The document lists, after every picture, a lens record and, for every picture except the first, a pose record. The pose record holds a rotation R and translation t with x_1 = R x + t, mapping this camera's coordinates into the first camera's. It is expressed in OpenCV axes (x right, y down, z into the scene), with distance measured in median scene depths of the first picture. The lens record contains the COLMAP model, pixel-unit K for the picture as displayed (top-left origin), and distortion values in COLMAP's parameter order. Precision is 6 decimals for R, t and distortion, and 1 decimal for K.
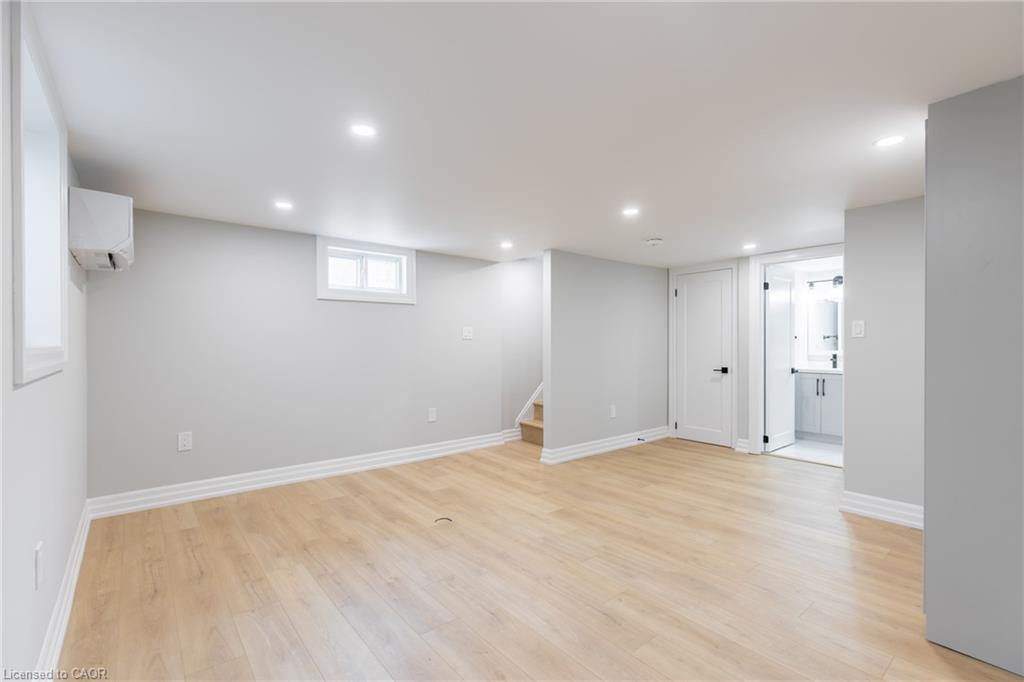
lens RADIAL K [[461.4, 0, 512.4], [0, 461.4, 342.9], [0, 0, 1]] dist [0.012726, -0.002177]
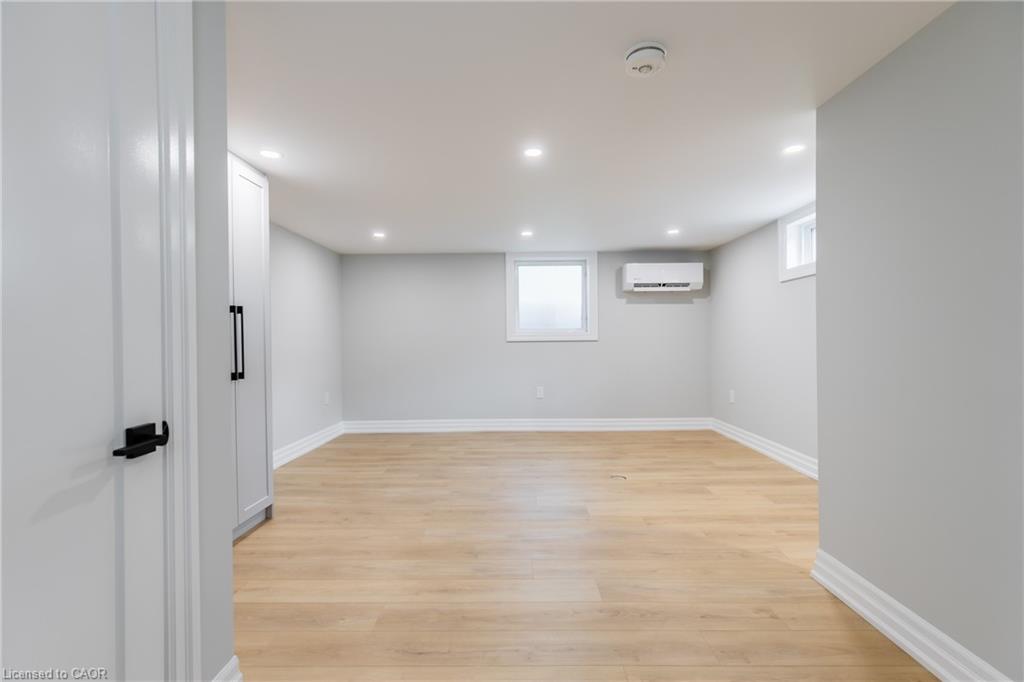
lens RADIAL K [[461.4, 0, 523.4], [0, 461.4, 347.4], [0, 0, 1]] dist [0.012726, -0.002177]
pose [[-0.629935, 0.018417, -0.776430, 0.897634], [0.008640, 0.999823, 0.016706, 0.030235], [0.776600, 0.003815, -0.629983, 1.521703]]
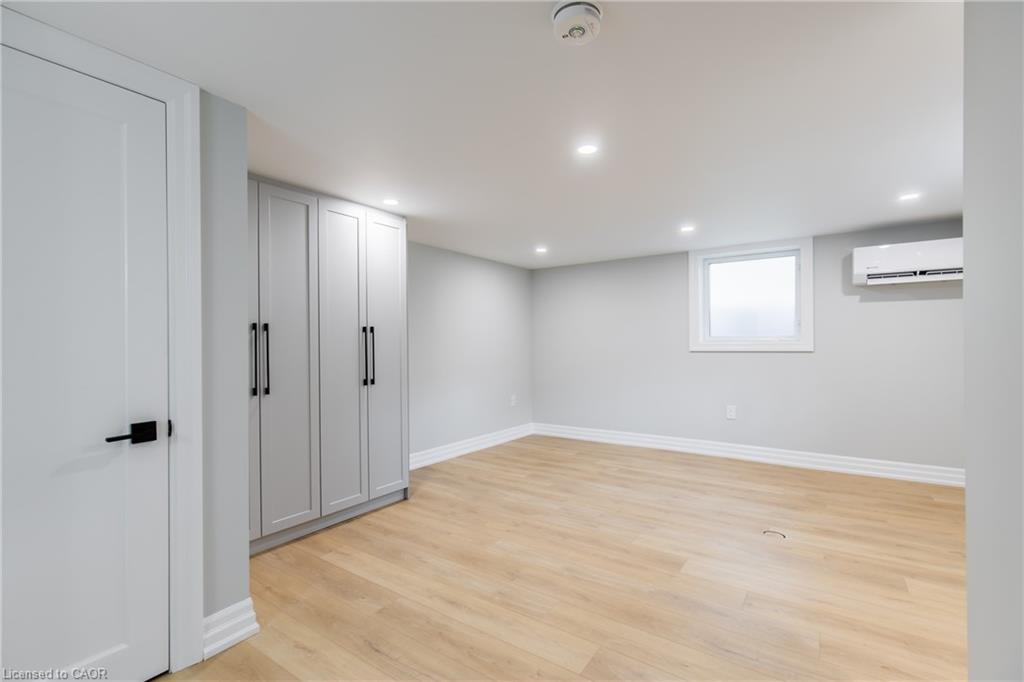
lens RADIAL K [[461.4, 0, 517.5], [0, 461.4, 349.4], [0, 0, 1]] dist [0.012726, -0.002177]
pose [[-0.958061, 0.009424, -0.286411, 0.577168], [0.006465, 0.999916, 0.011273, 0.008688], [0.286493, 0.008949, -0.958041, 1.689078]]
